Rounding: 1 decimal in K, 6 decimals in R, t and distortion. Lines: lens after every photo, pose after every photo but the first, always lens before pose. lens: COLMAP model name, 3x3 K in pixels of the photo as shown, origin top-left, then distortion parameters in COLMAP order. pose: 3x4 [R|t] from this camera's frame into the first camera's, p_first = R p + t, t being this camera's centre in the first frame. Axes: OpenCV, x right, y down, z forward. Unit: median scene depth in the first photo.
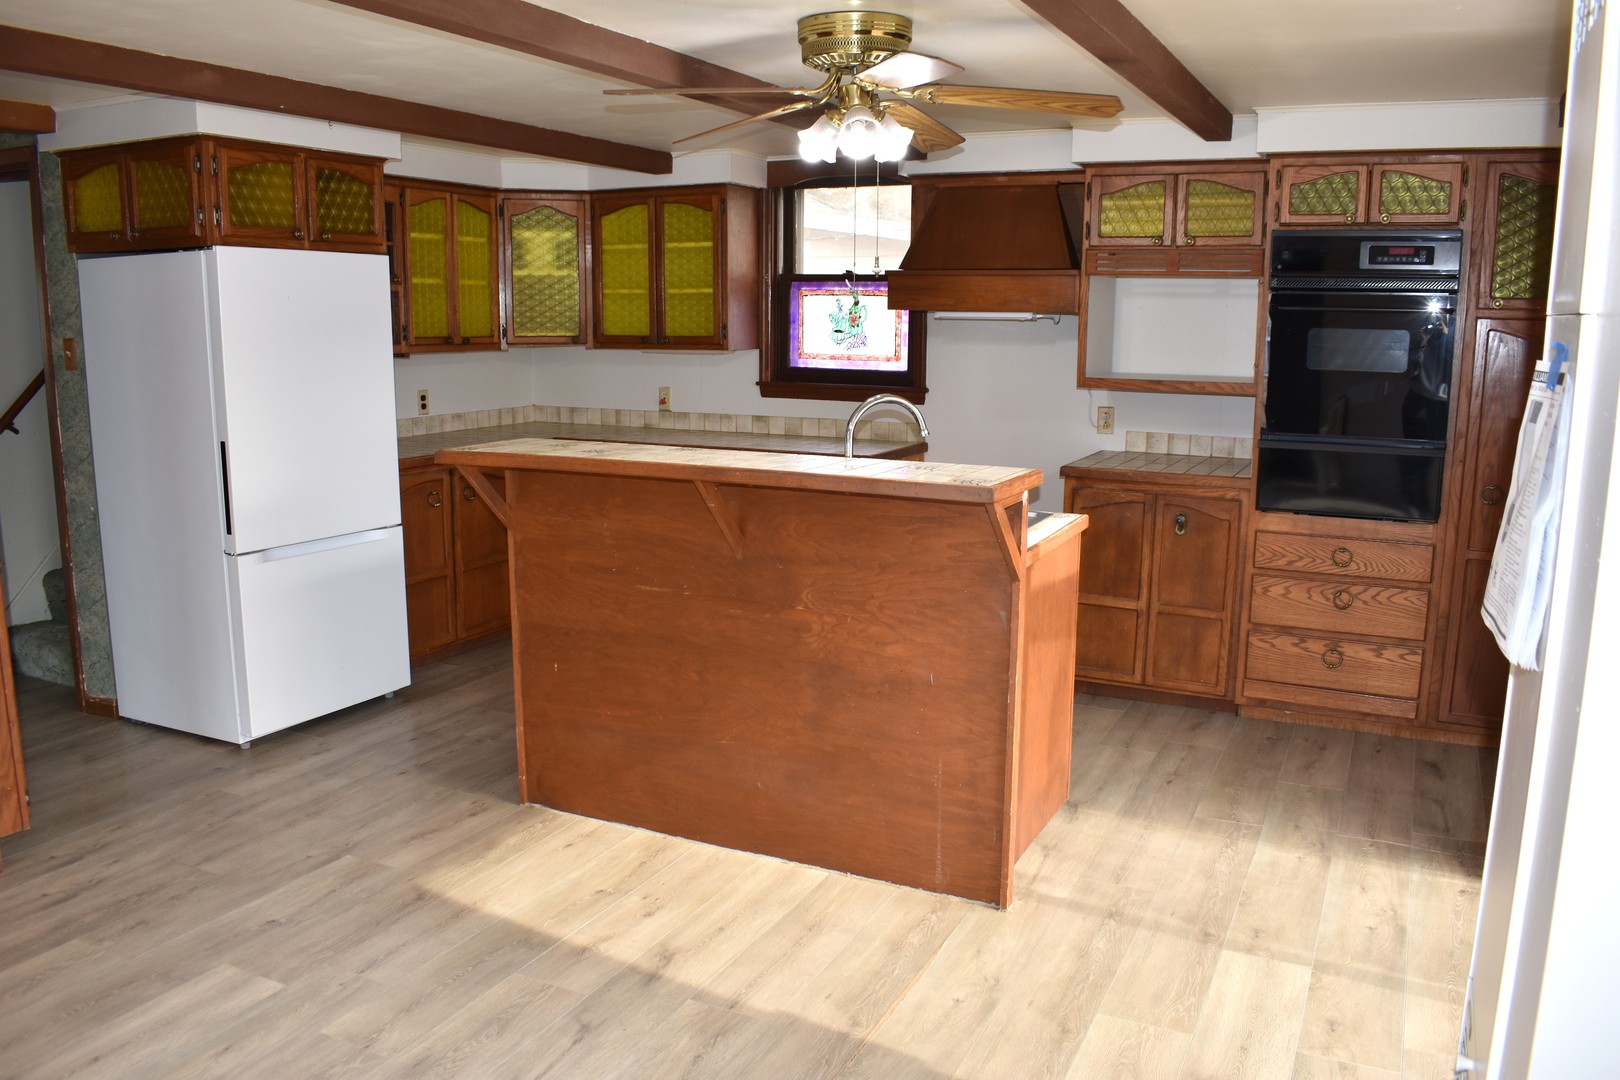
lens RADIAL K [[1261.3, 0, 808.3], [0, 1261.3, 545.6], [0, 0, 1]] dist [-0.097880, 0.018259]
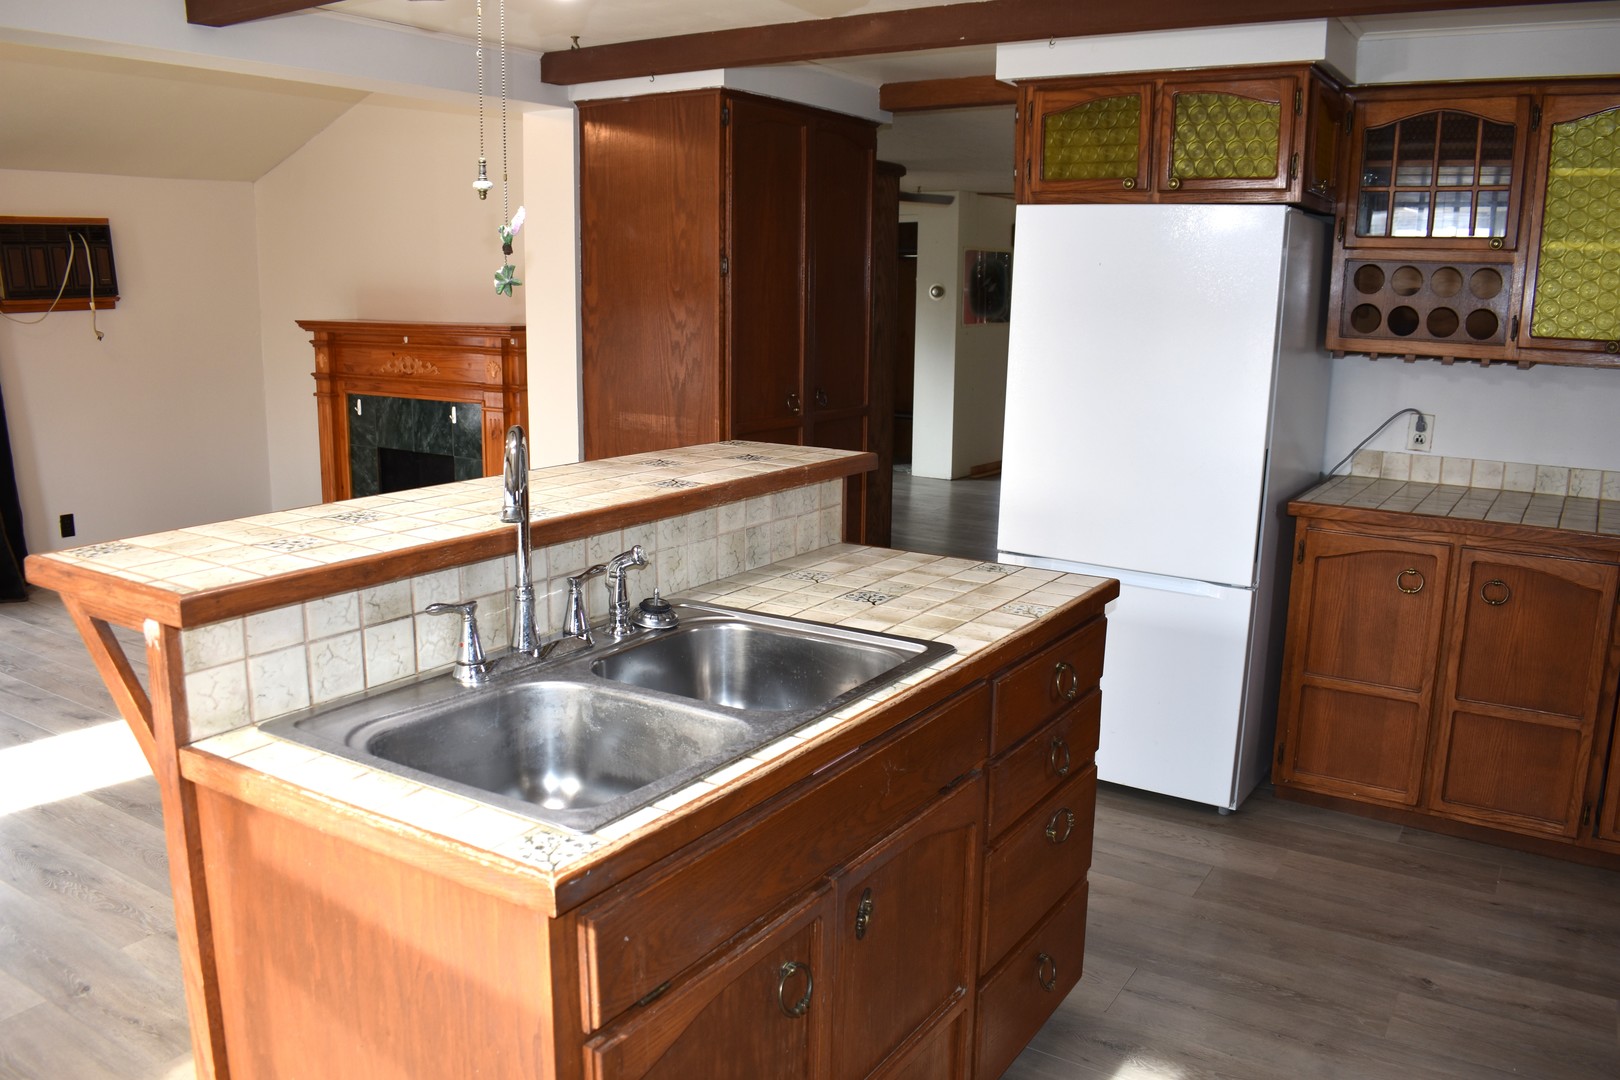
lens RADIAL K [[1261.3, 0, 814.4], [0, 1261.3, 542.4], [0, 0, 1]] dist [-0.097880, 0.018259]
pose [[-0.108299, 0.192393, -0.975324, 0.434200], [-0.194868, 0.957952, 0.210604, -0.160963], [0.974832, 0.212868, -0.066254, 0.904597]]
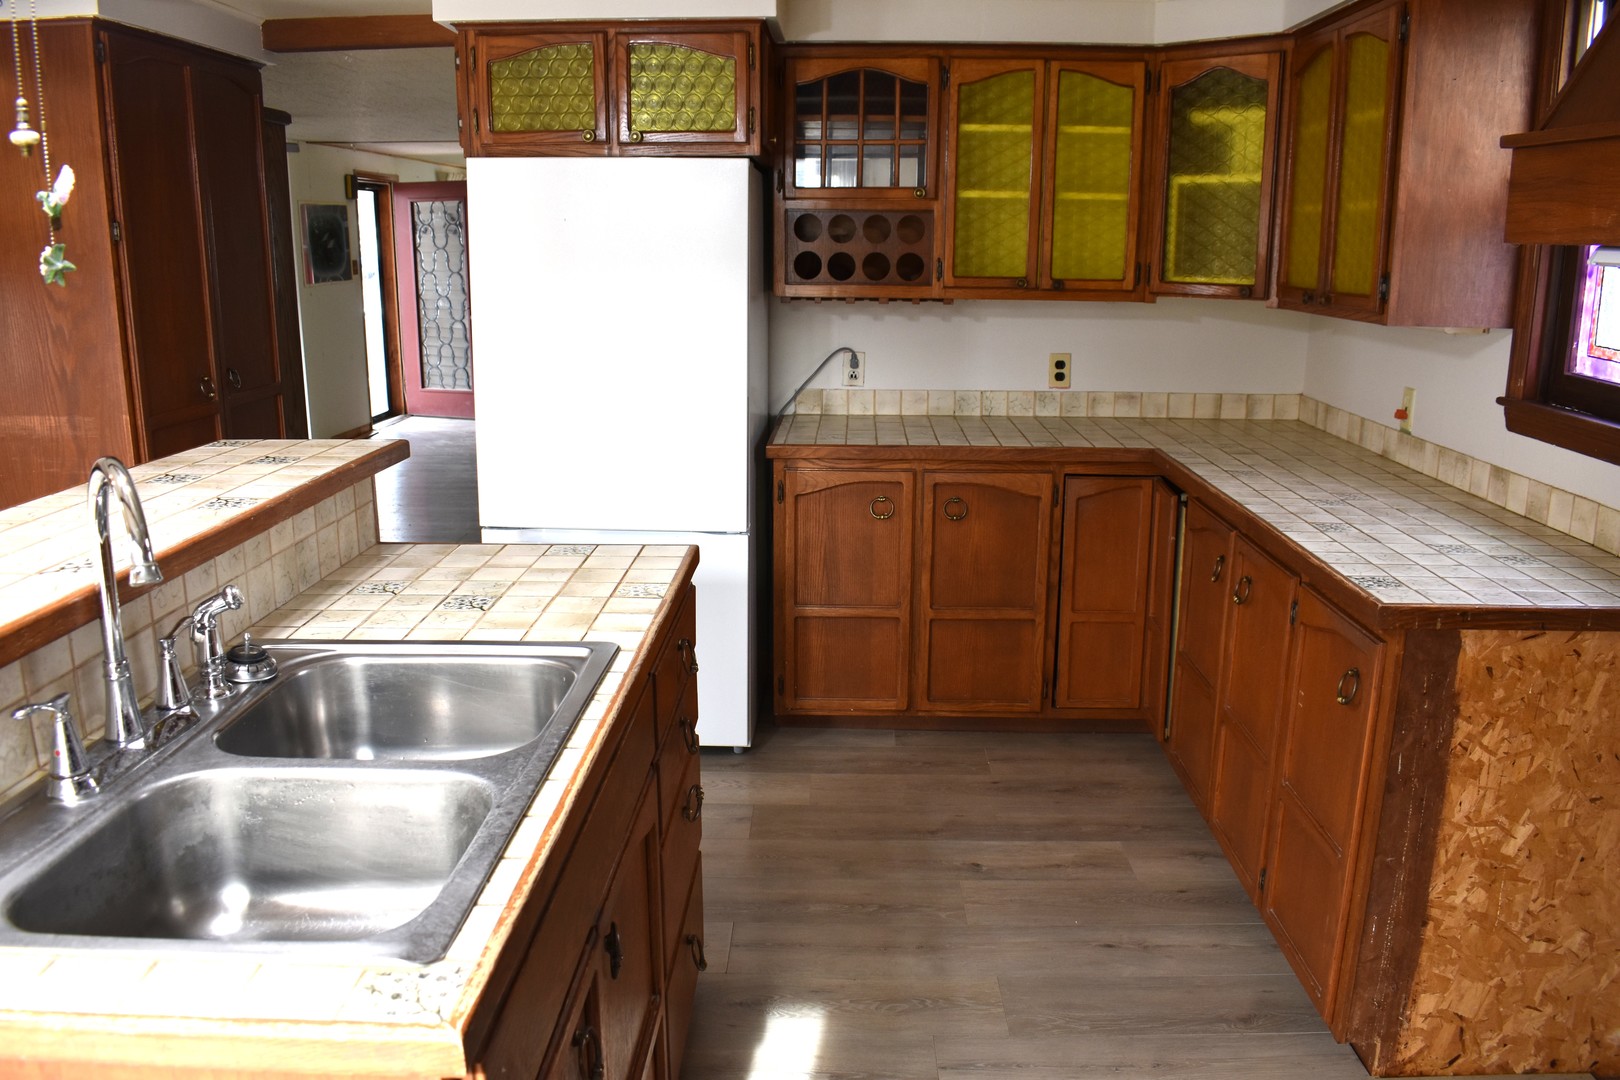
lens RADIAL K [[1261.3, 0, 809.8], [0, 1261.3, 543.6], [0, 0, 1]] dist [-0.097880, 0.018259]
pose [[0.421342, 0.210442, -0.882148, 0.384374], [-0.165805, 0.974185, 0.153205, -0.146890], [0.891616, 0.081713, 0.445357, 0.797547]]
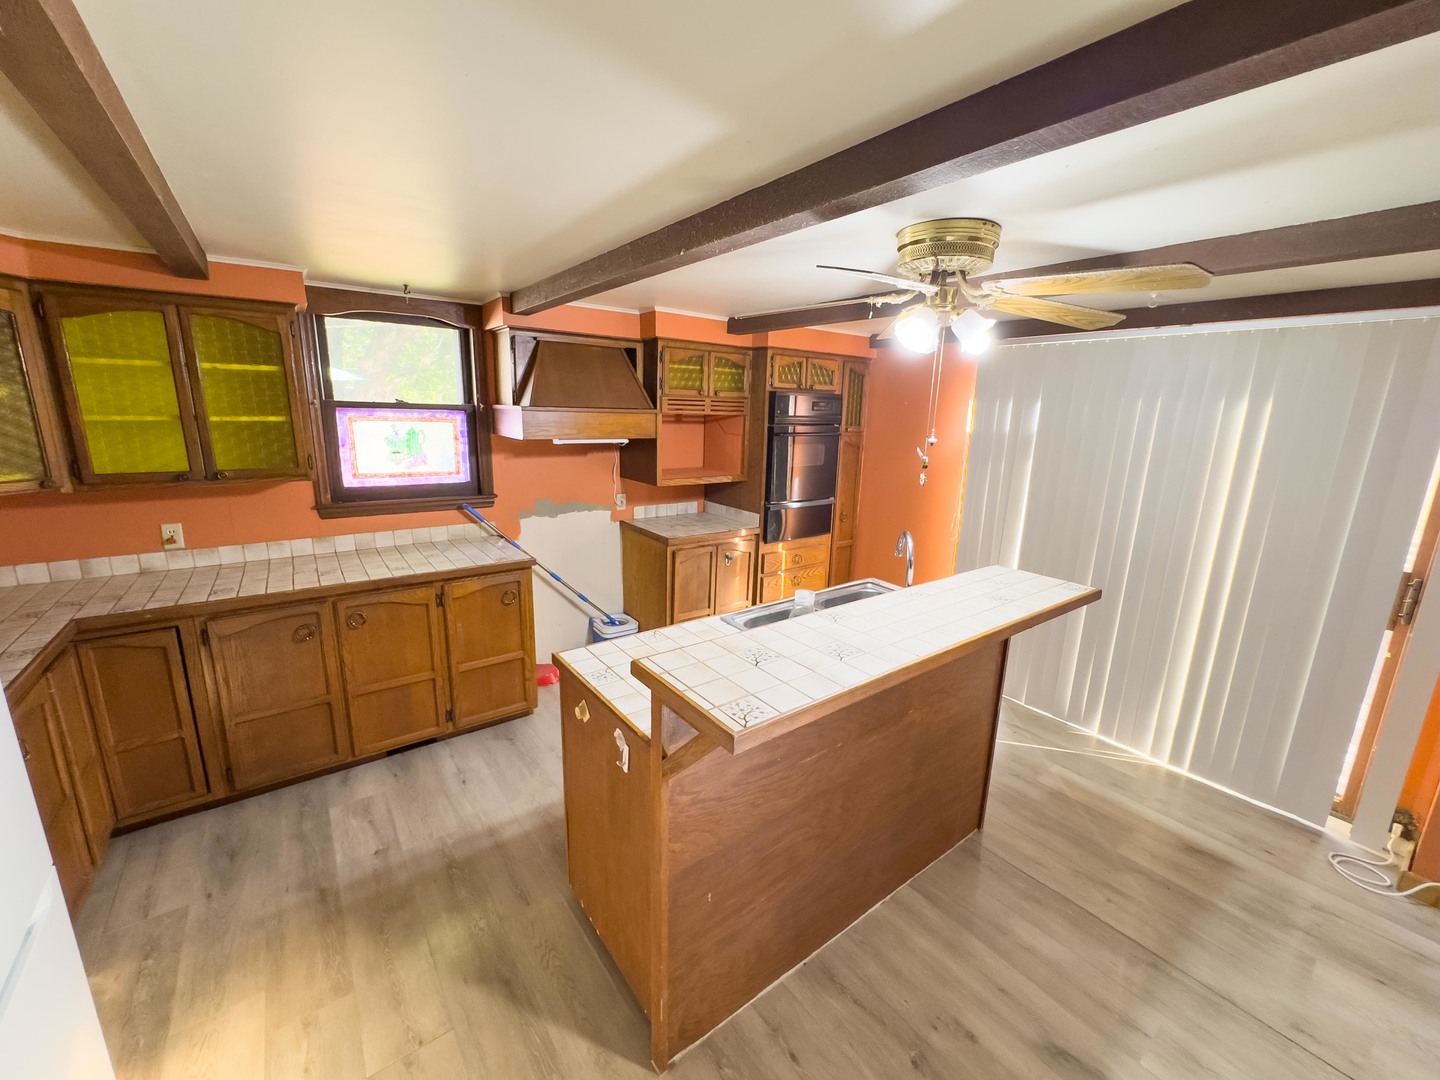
lens RADIAL K [[575.2, 0, 718.7], [0, 575.2, 538.8], [0, 0, 1]] dist [-0.000606, -0.000249]
pose [[0.453649, -0.192963, 0.870039, -0.434362], [0.139502, 0.979618, 0.144528, -0.177873], [-0.880194, 0.055807, 0.471321, 0.692268]]
